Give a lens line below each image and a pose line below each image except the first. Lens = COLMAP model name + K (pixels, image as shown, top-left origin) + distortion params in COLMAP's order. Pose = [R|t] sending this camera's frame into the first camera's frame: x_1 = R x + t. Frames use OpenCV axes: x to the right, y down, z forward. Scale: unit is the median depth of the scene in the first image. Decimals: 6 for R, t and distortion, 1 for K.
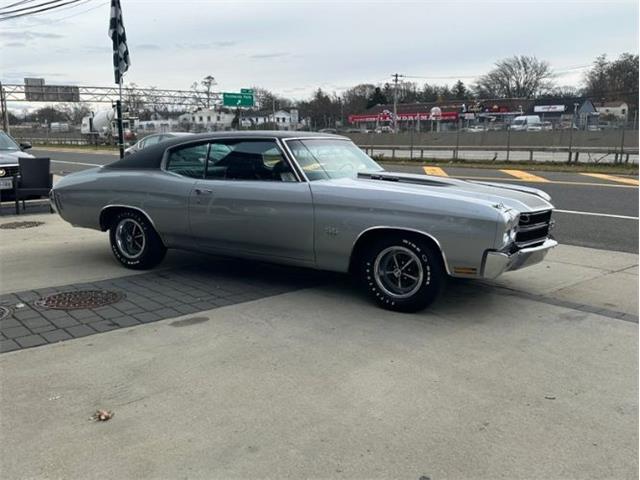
lens RADIAL K [[573.9, 0, 326.2], [0, 573.9, 240.0], [0, 0, 1]] dist [0.133397, -0.228023]
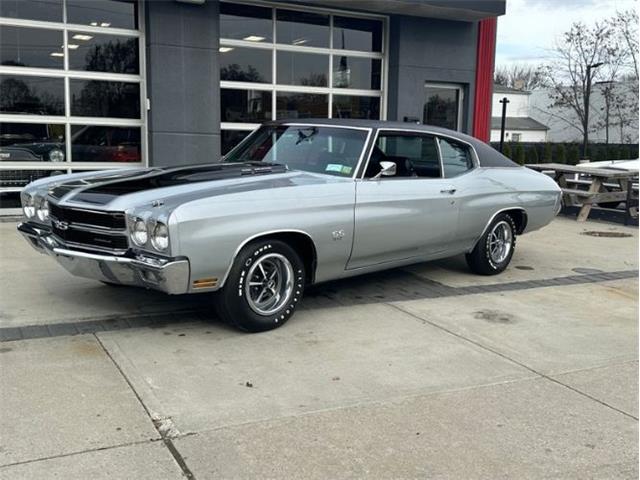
lens RADIAL K [[690.2, 0, 322.2], [0, 690.2, 236.0], [0, 0, 1]] dist [0.094878, 0.000000]
pose [[-0.242811, 0.130241, -0.961291, 0.262519], [-0.198337, 0.963348, 0.180617, -0.054697], [0.949582, 0.234515, -0.208080, 0.334702]]
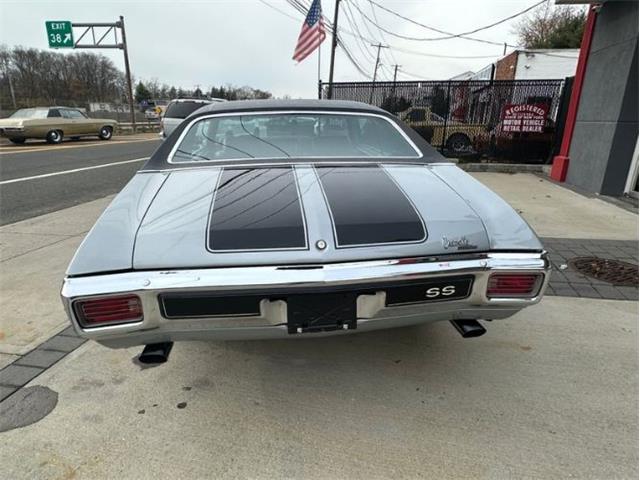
lens RADIAL K [[397.0, 0, 319.6], [0, 397.0, 244.5], [0, 0, 1]] dist [-0.003904, 0.002669]
pose [[-0.605395, -0.248334, 0.756192, -0.170224], [0.134414, 0.904535, 0.404659, -0.062653], [-0.784493, 0.346621, -0.514222, 0.368865]]
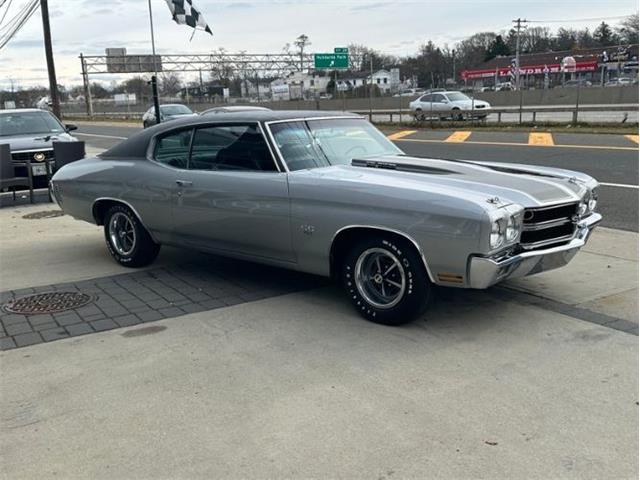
lens RADIAL K [[655.2, 0, 322.9], [0, 655.2, 237.8], [0, 0, 1]] dist [0.079848, 0.000000]
pose [[0.984703, -0.001152, -0.174236, 0.043807], [0.006288, 0.999562, 0.028926, -0.006754], [0.174127, -0.029579, 0.984279, 0.005987]]
